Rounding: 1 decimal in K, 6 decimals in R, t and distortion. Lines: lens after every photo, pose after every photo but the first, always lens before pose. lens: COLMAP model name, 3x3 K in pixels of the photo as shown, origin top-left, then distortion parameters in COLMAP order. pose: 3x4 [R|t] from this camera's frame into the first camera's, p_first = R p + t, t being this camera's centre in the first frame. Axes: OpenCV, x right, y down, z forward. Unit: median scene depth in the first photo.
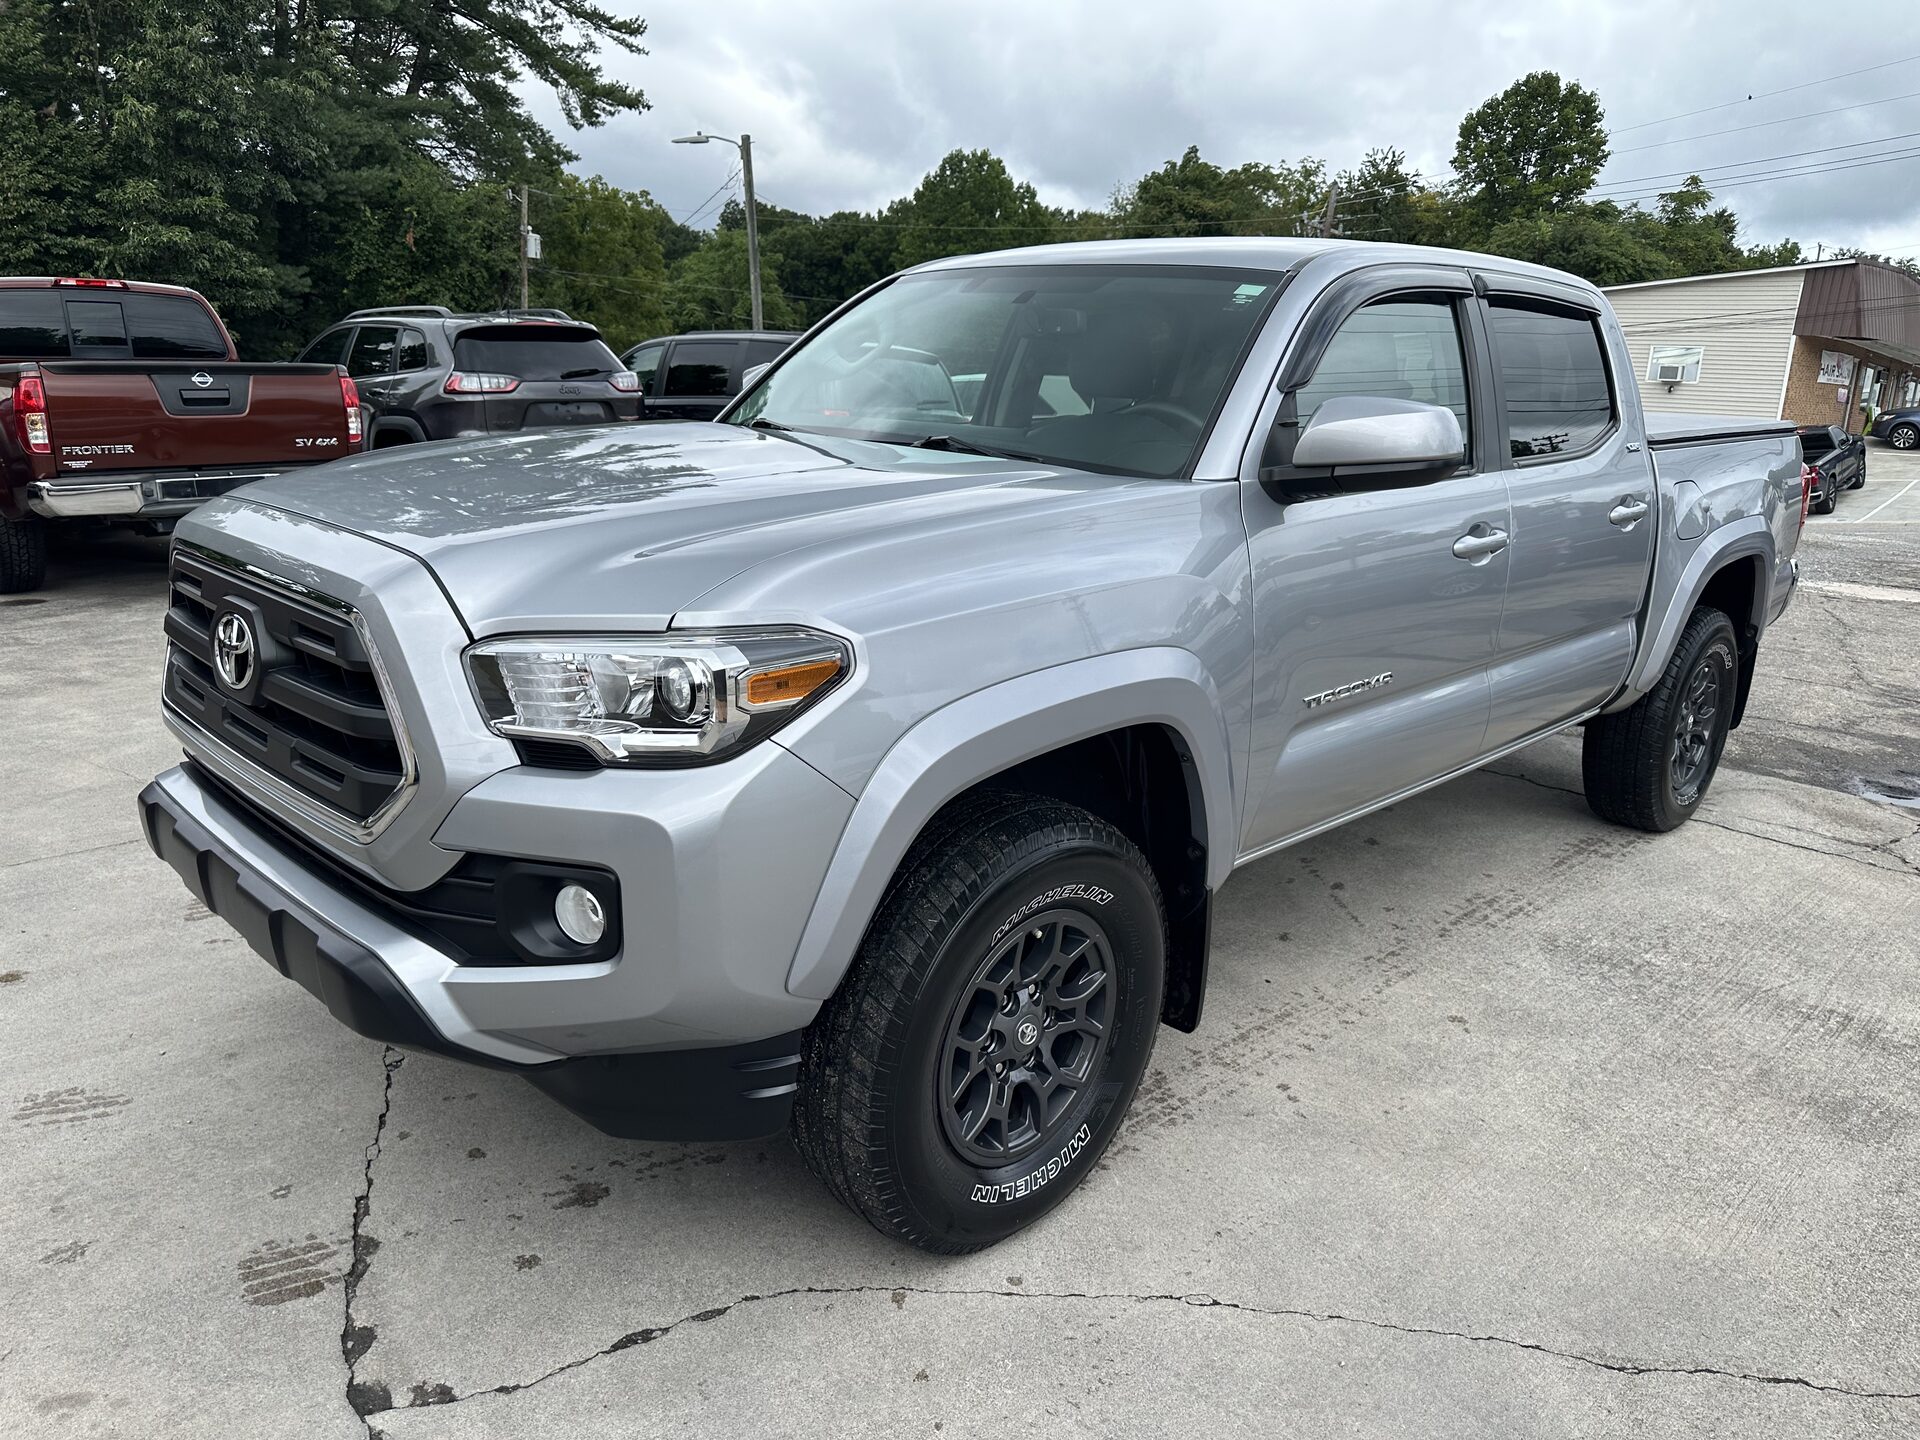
lens RADIAL K [[1355.5, 0, 960.0], [0, 1355.5, 720.0], [0, 0, 1]] dist [0.046434, 0.000779]
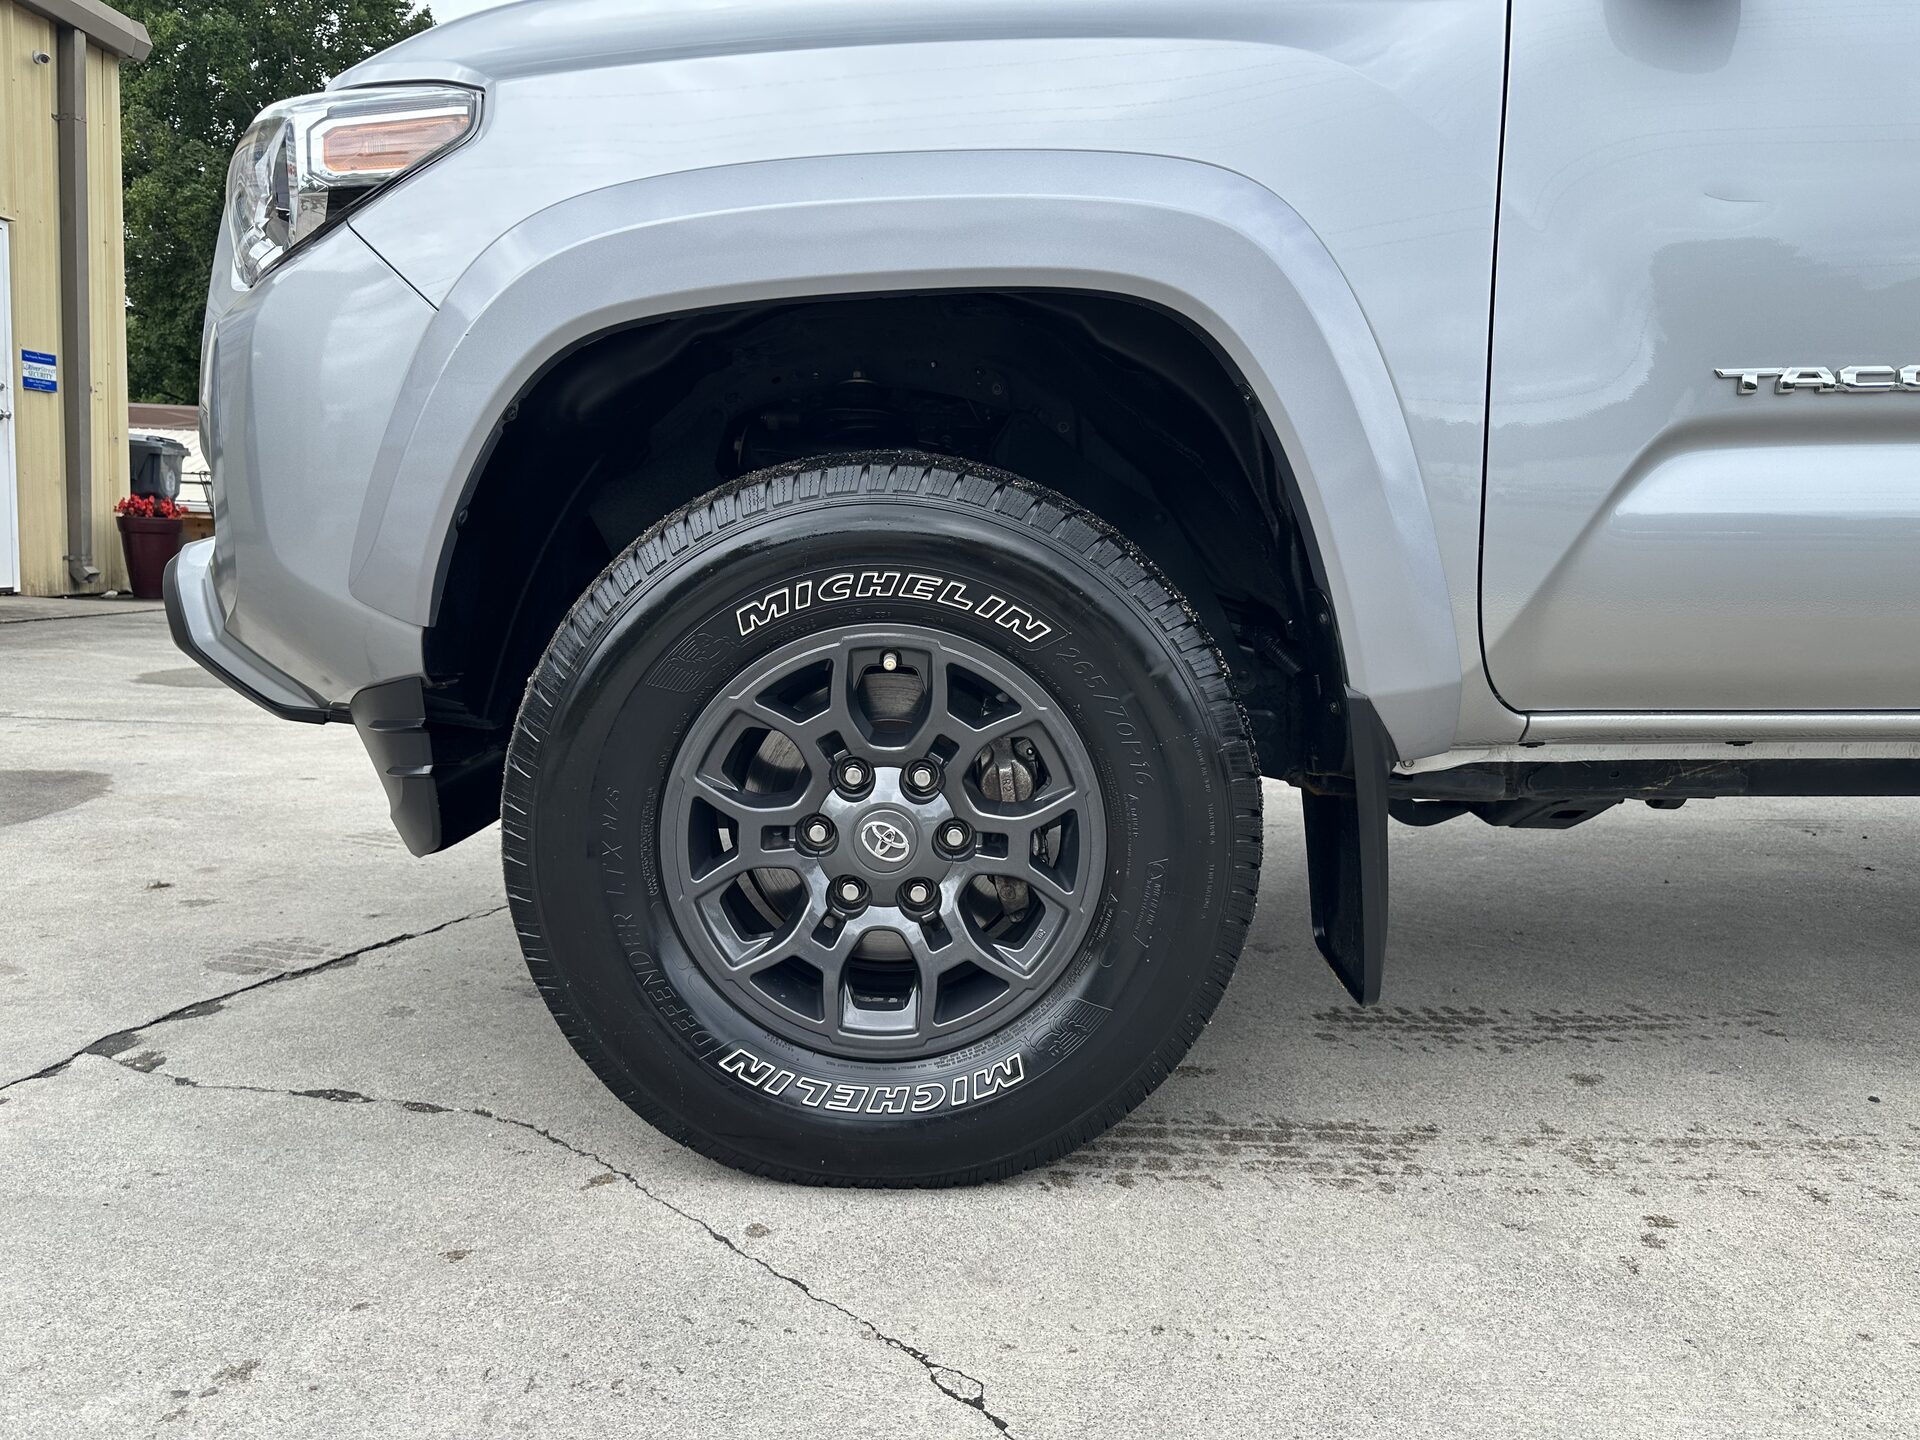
lens RADIAL K [[1355.5, 0, 960.0], [0, 1355.5, 720.0], [0, 0, 1]] dist [0.046434, 0.000779]
pose [[0.704608, 0.063465, -0.706753, 0.381112], [-0.159257, 0.984728, -0.070347, 0.165310], [0.691495, 0.162122, 0.703954, 0.456818]]
